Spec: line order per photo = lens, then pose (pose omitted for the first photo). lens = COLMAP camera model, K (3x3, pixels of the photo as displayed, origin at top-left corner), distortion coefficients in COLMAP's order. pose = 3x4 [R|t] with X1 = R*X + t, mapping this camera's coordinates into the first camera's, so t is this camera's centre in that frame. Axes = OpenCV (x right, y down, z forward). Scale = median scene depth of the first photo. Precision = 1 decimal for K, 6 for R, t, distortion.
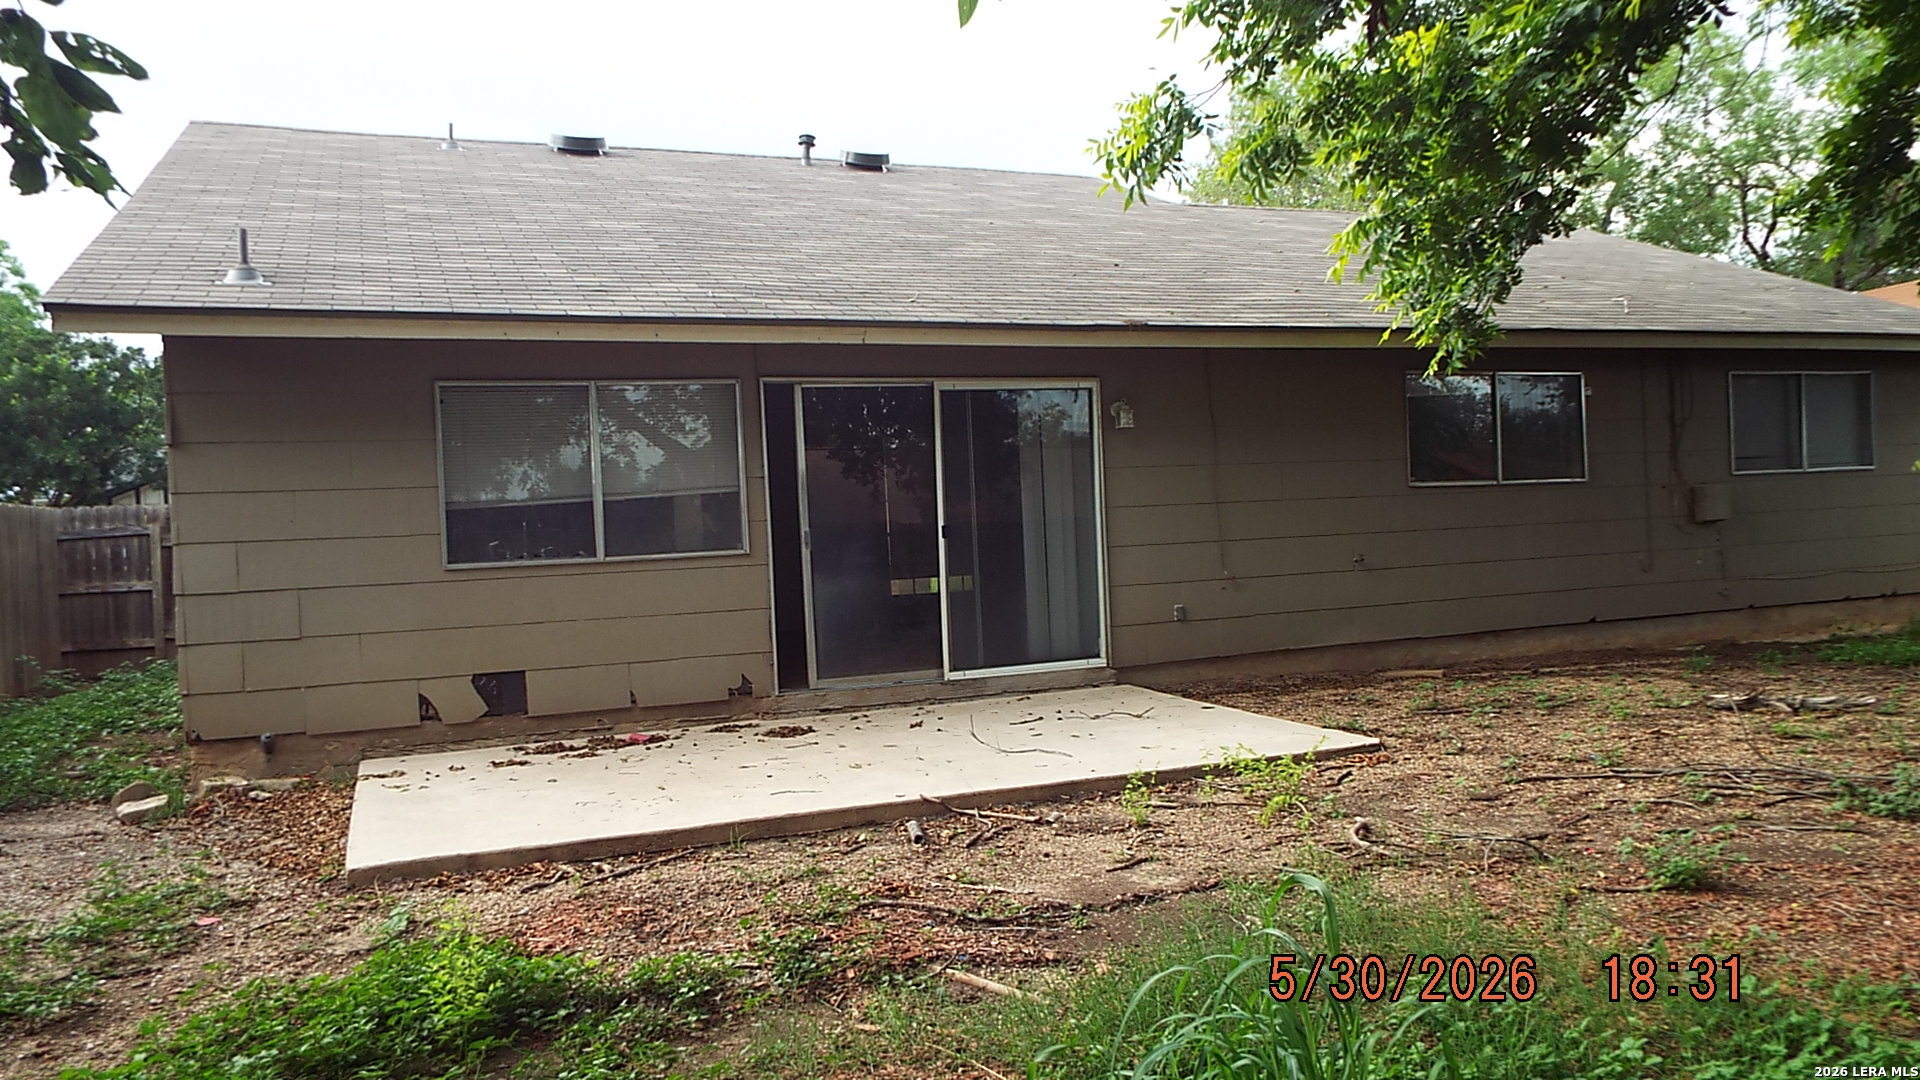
lens RADIAL K [[1363.7, 0, 960.0], [0, 1363.7, 540.0], [0, 0, 1]] dist [-0.001164, -0.001894]
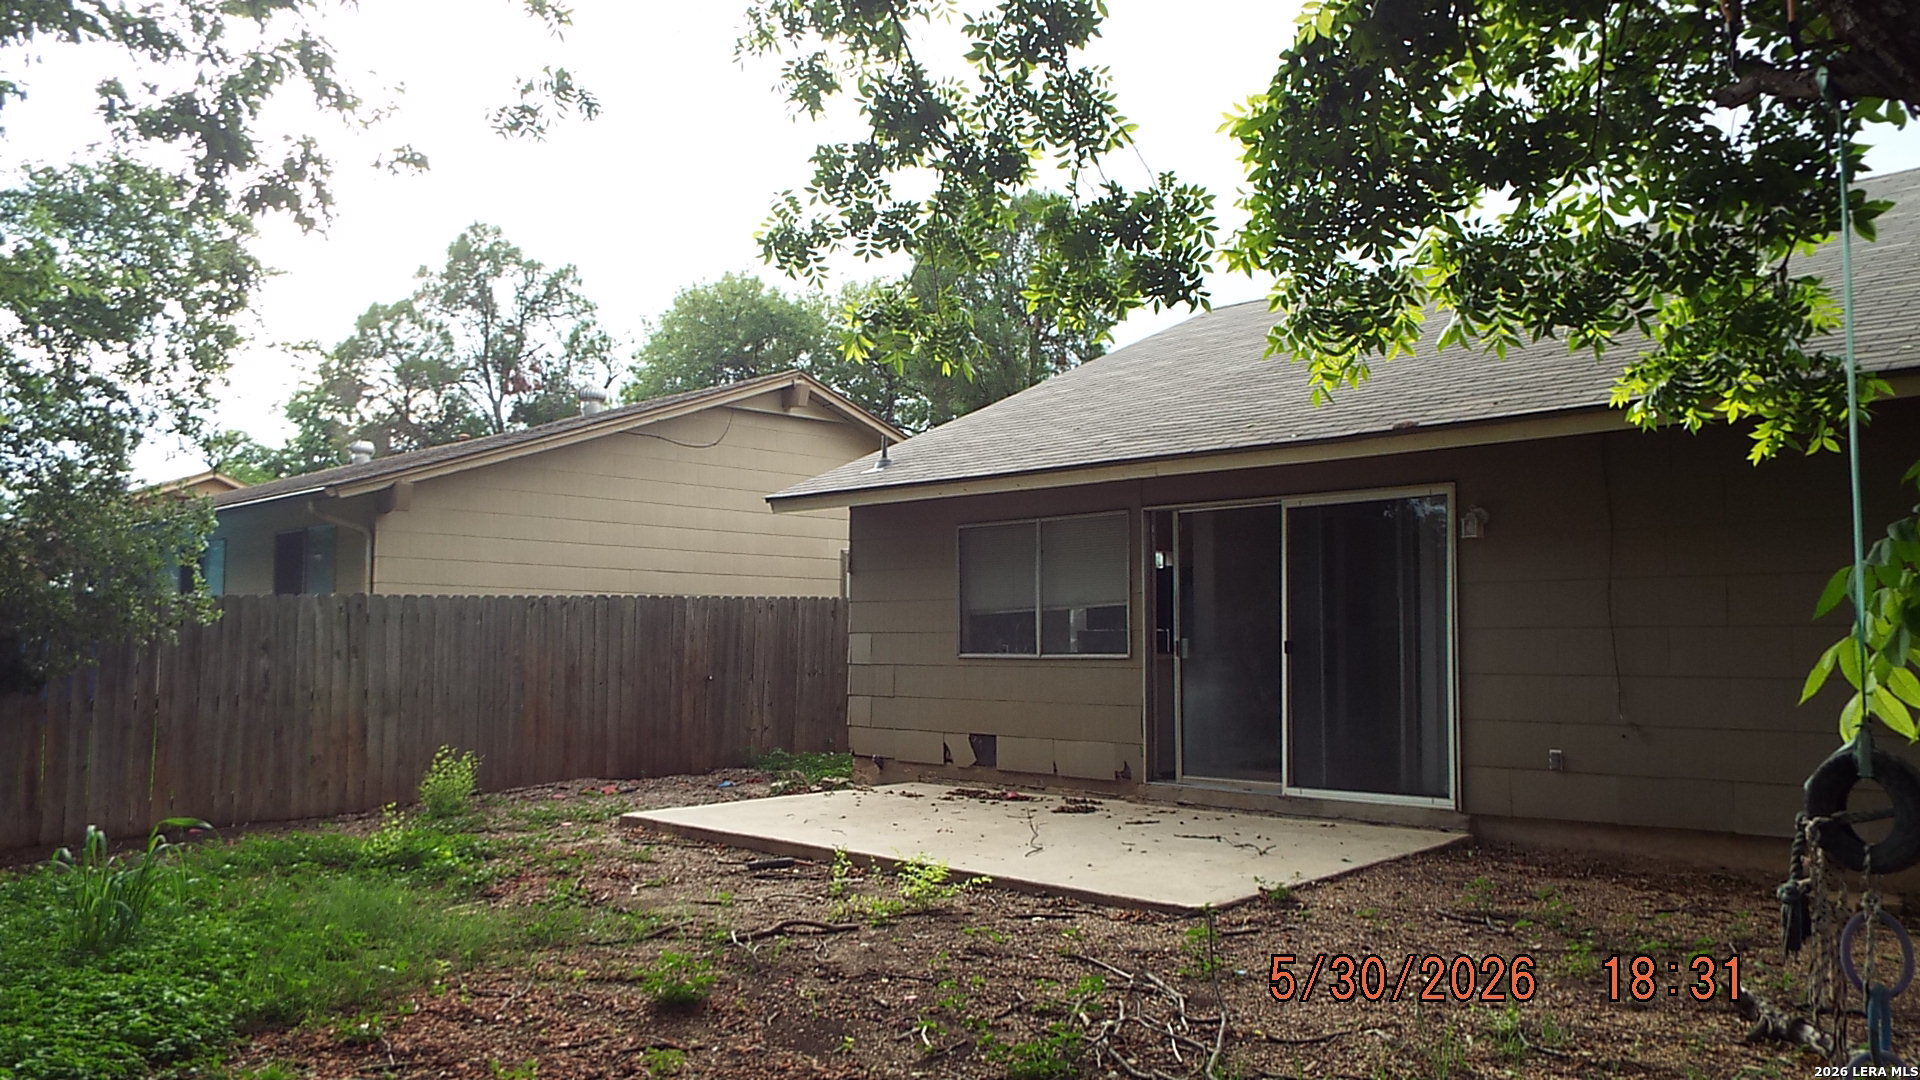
lens RADIAL K [[1404.6, 0, 960.0], [0, 1404.6, 540.0], [0, 0, 1]] dist [-0.005098, -0.000744]
pose [[0.410693, -0.026227, -0.911396, 0.862695], [-0.035797, 0.998352, -0.044860, -0.030834], [0.911071, 0.051049, 0.409077, 0.355304]]
